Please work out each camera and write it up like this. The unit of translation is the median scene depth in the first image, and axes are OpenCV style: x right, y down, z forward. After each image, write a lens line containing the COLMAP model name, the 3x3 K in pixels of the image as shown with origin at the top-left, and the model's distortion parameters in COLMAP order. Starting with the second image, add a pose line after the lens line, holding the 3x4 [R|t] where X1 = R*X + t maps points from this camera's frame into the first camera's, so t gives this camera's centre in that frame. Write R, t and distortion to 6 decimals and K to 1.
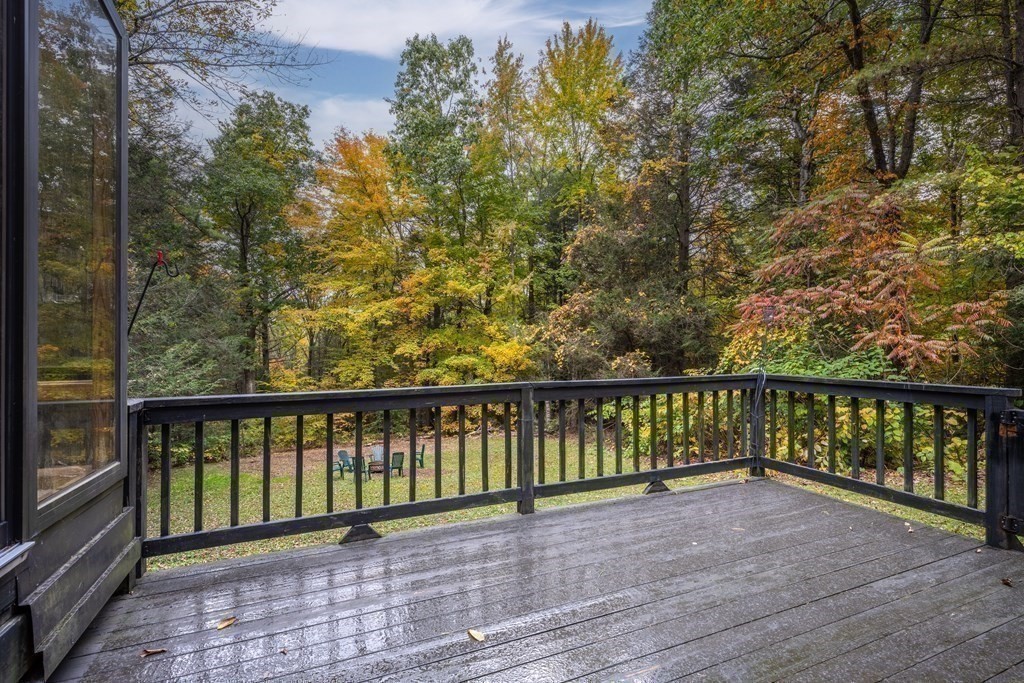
lens RADIAL K [[482.1, 0, 515.1], [0, 482.1, 340.1], [0, 0, 1]] dist [0.015964, 0.000051]
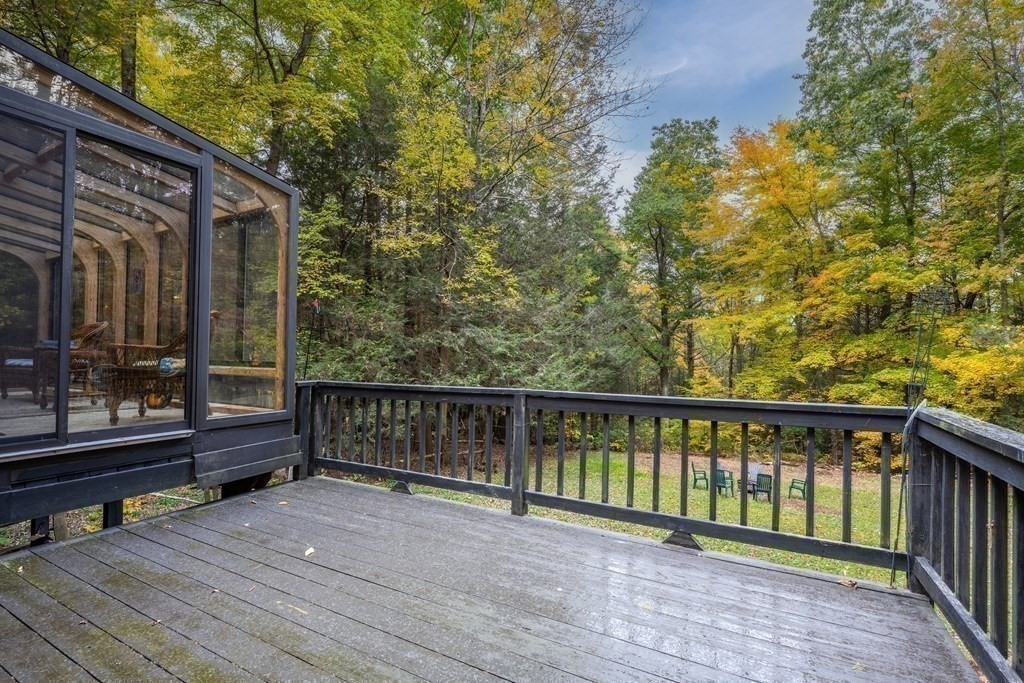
lens RADIAL K [[480.6, 0, 507.3], [0, 480.6, 346.3], [0, 0, 1]] dist [0.000337, 0.000361]
pose [[0.604582, 0.001223, -0.796542, 0.158754], [-0.003564, 0.999993, -0.001170, -0.000674], [0.796535, 0.003546, 0.604582, 0.067461]]
